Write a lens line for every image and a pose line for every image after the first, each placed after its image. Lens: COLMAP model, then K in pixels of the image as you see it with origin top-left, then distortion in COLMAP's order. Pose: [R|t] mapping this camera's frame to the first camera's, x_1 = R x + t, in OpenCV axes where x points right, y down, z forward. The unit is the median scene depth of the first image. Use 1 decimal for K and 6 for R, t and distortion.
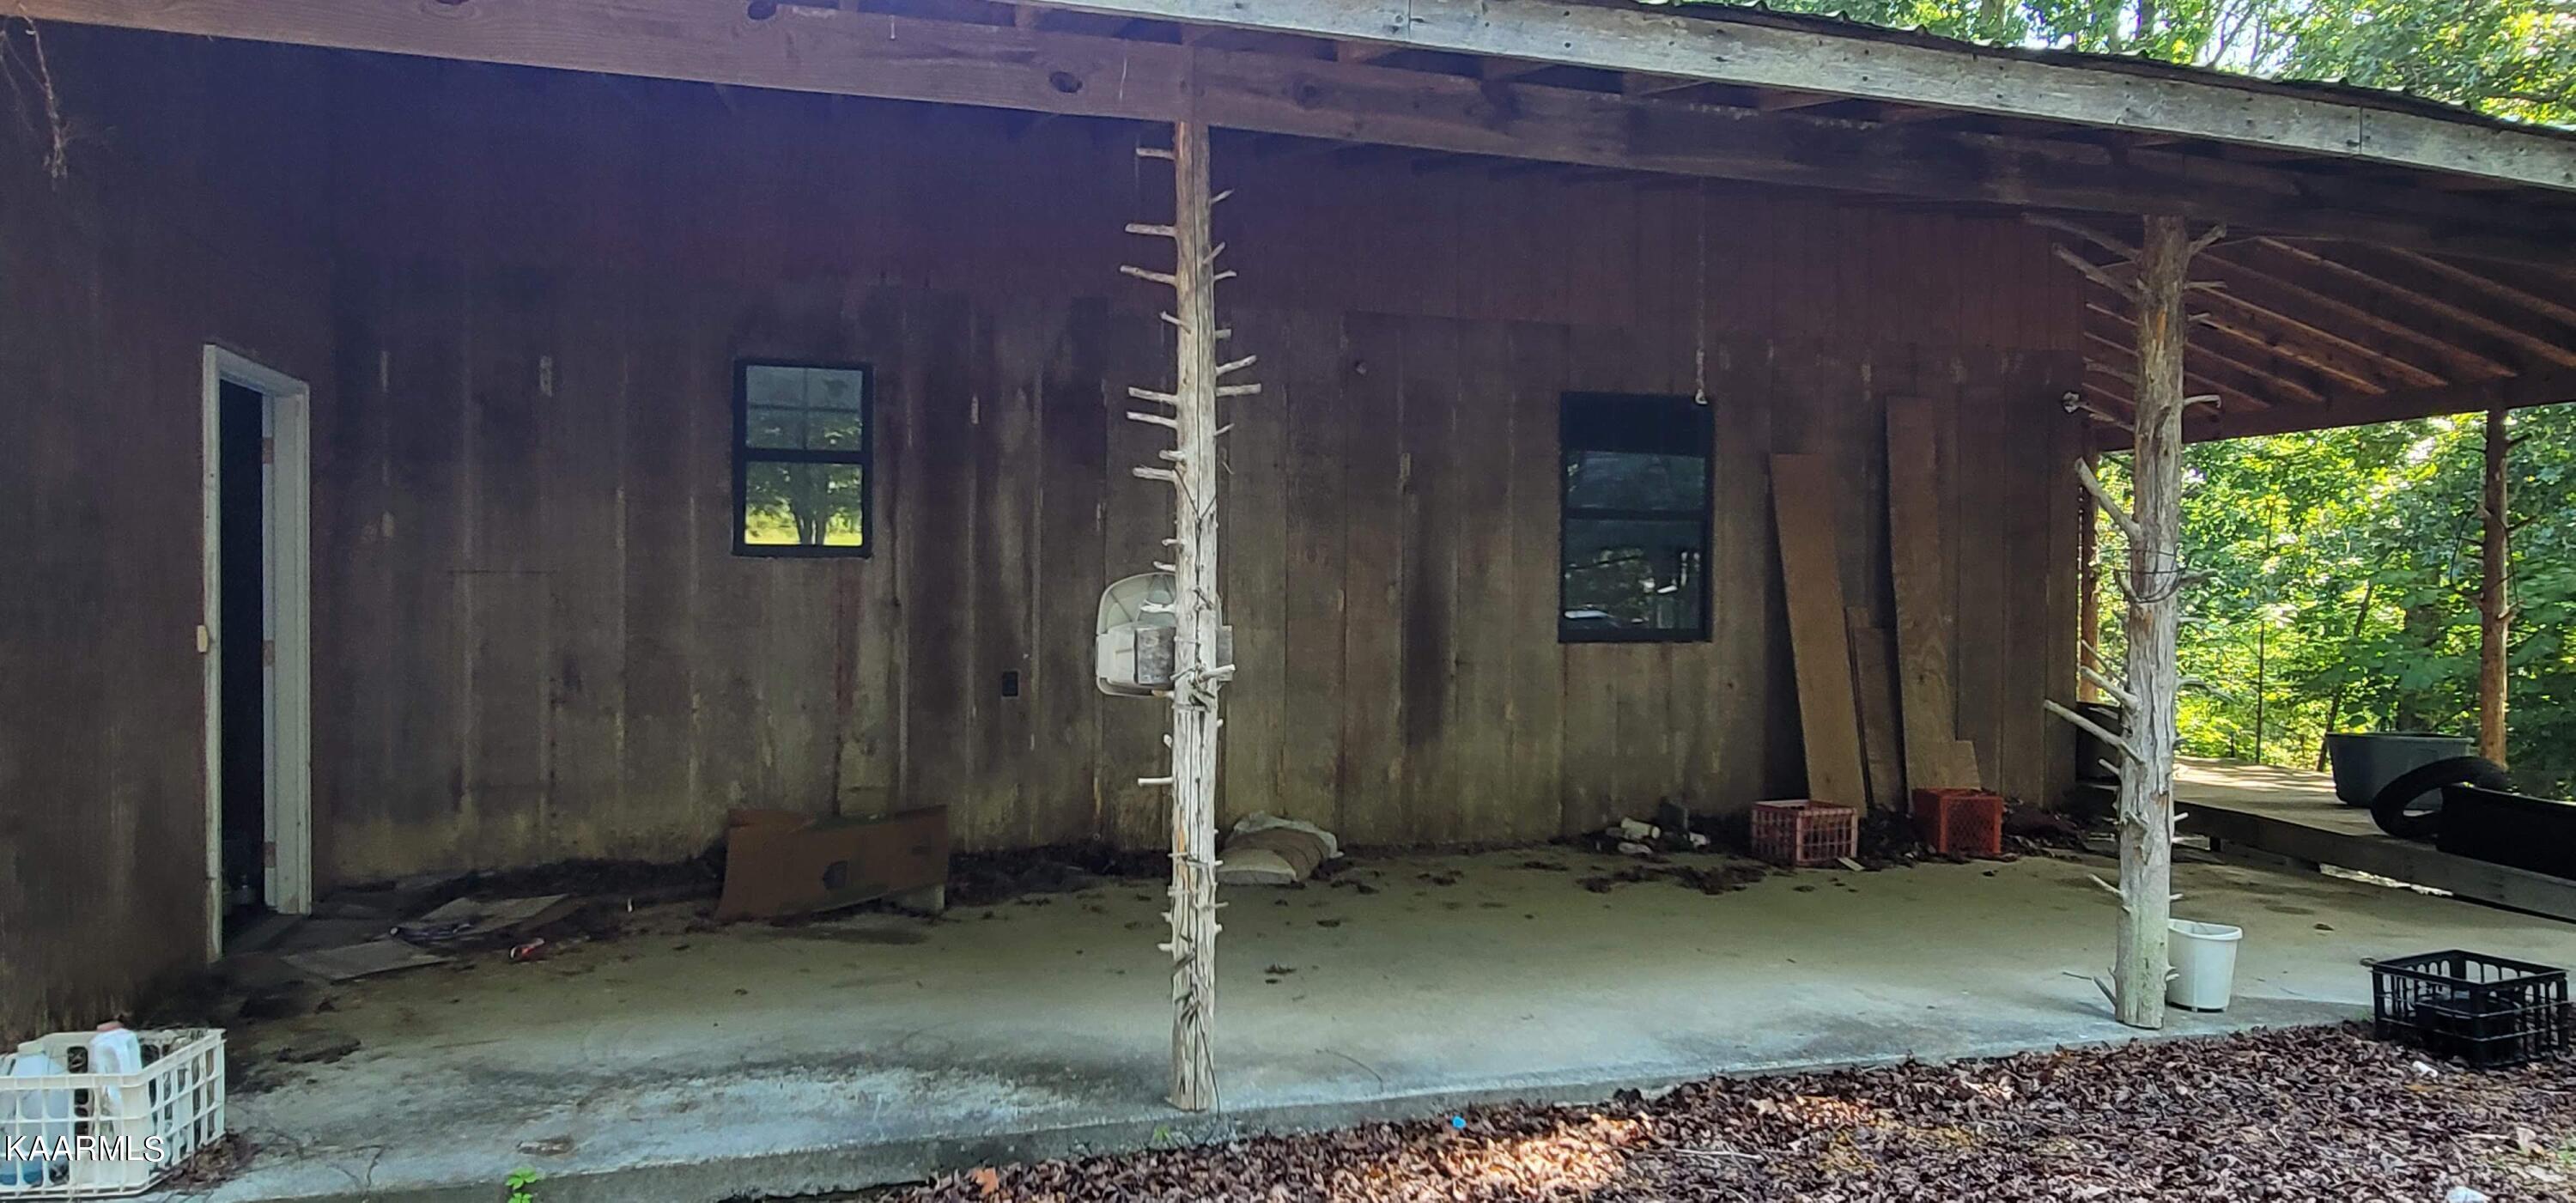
lens RADIAL K [[1571.2, 0, 1288.0], [0, 1571.2, 601.5], [0, 0, 1]] dist [-0.006057, -0.000920]
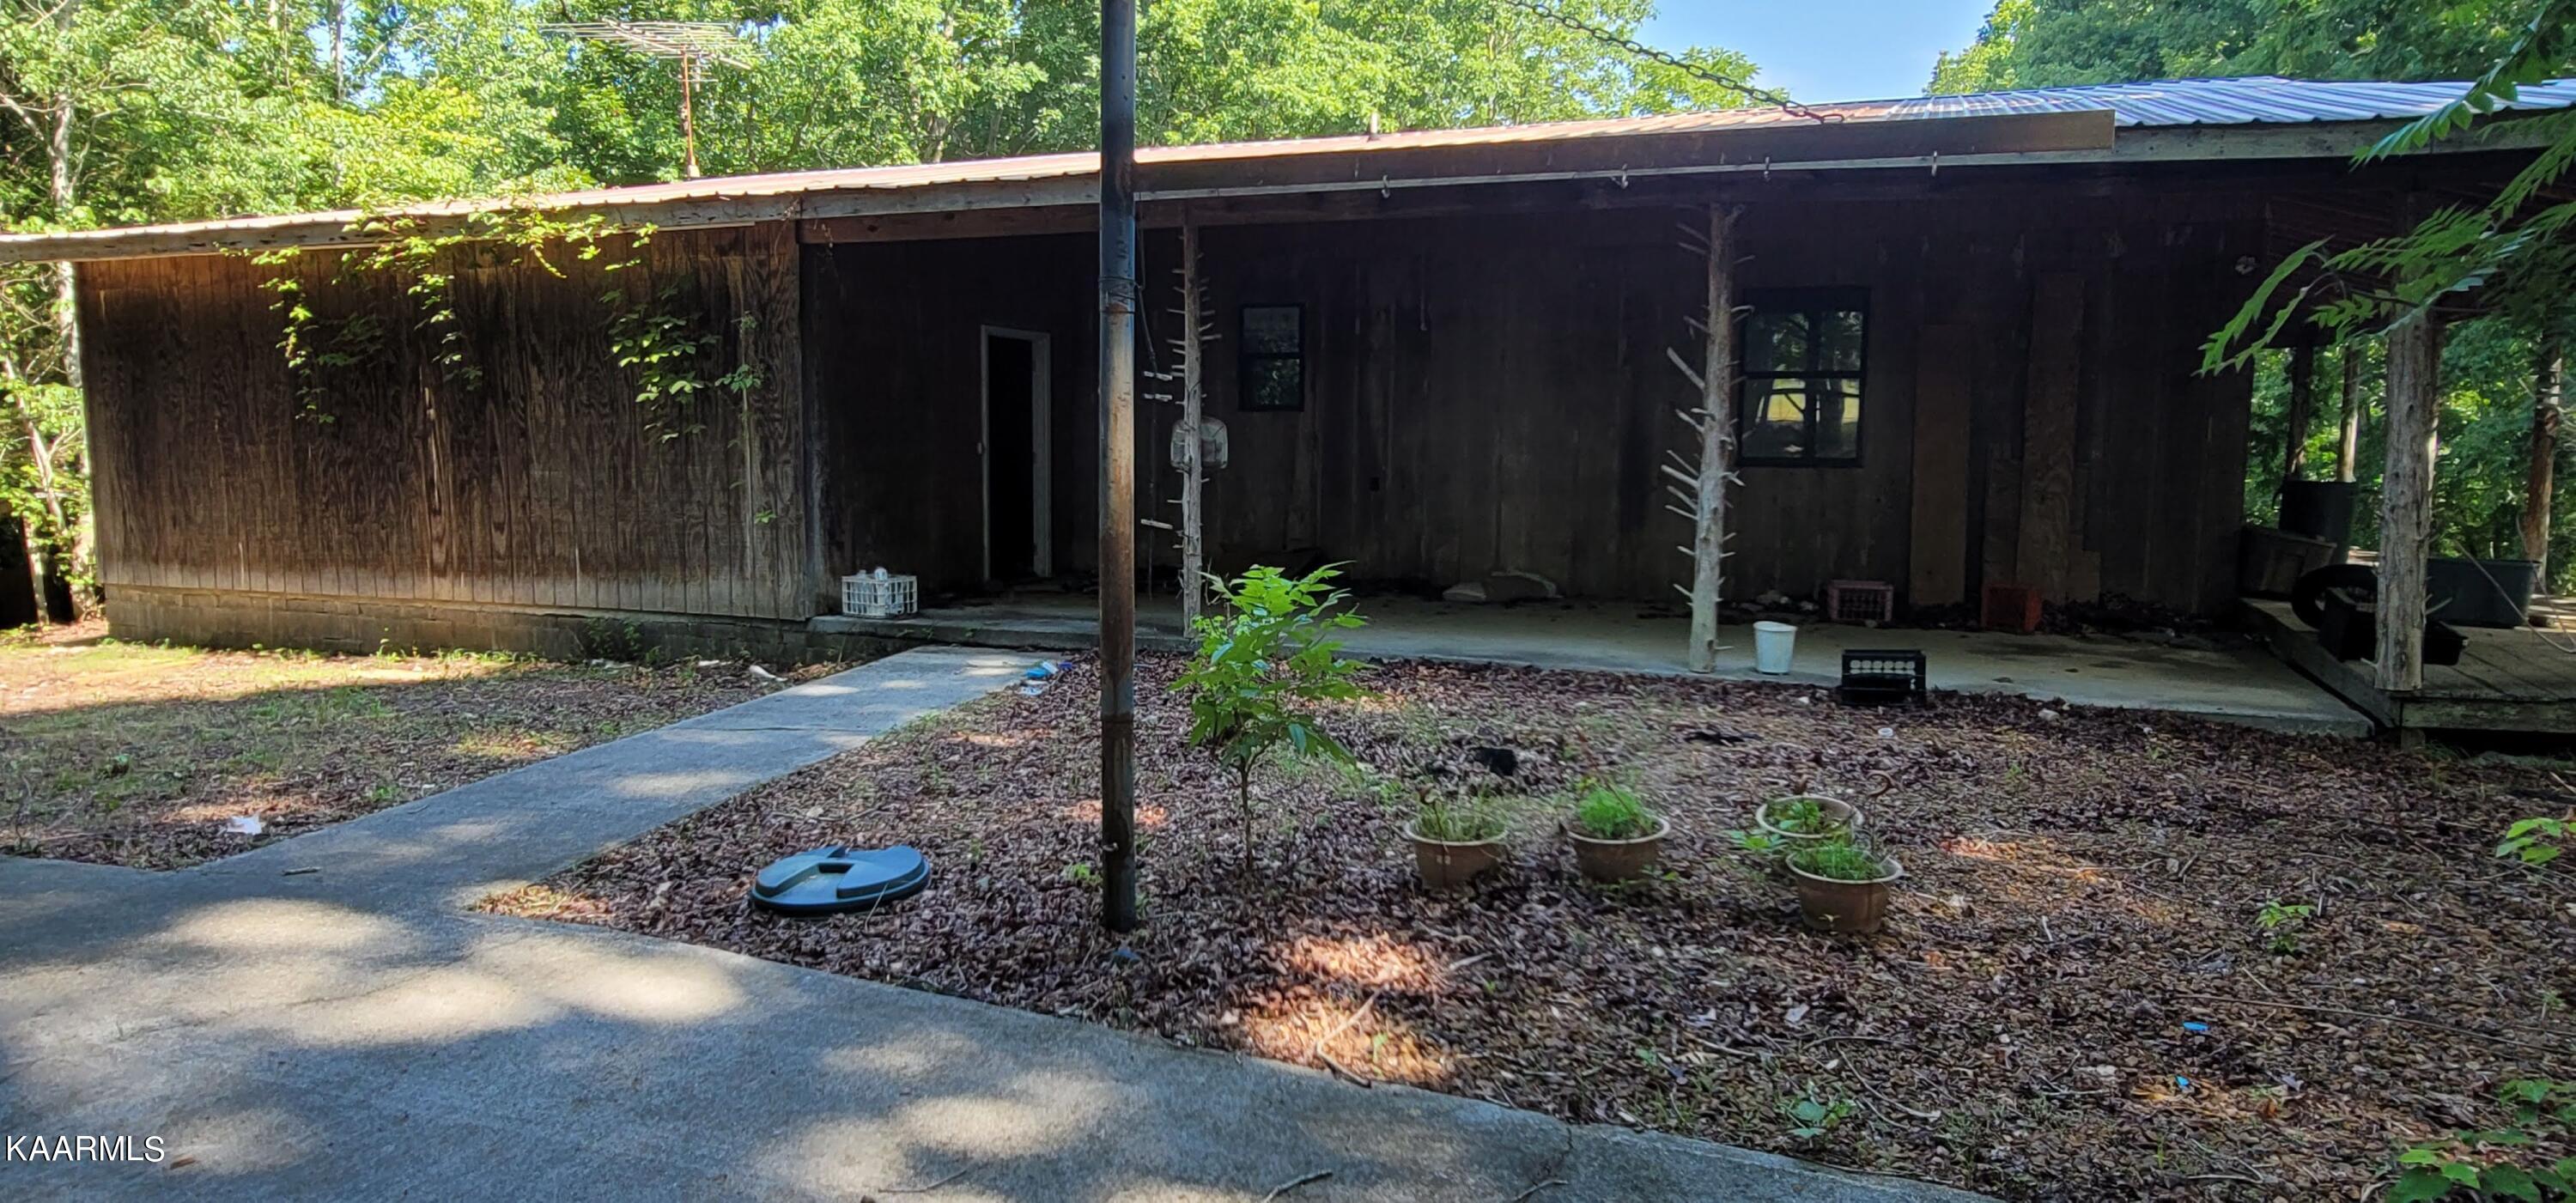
lens RADIAL K [[1571.2, 0, 1288.0], [0, 1571.2, 601.5], [0, 0, 1]] dist [-0.006057, -0.000920]
pose [[0.787801, 0.062802, -0.612720, 0.823125], [-0.008319, 0.995782, 0.091370, 0.024029], [0.615874, -0.066884, 0.785001, -0.433012]]
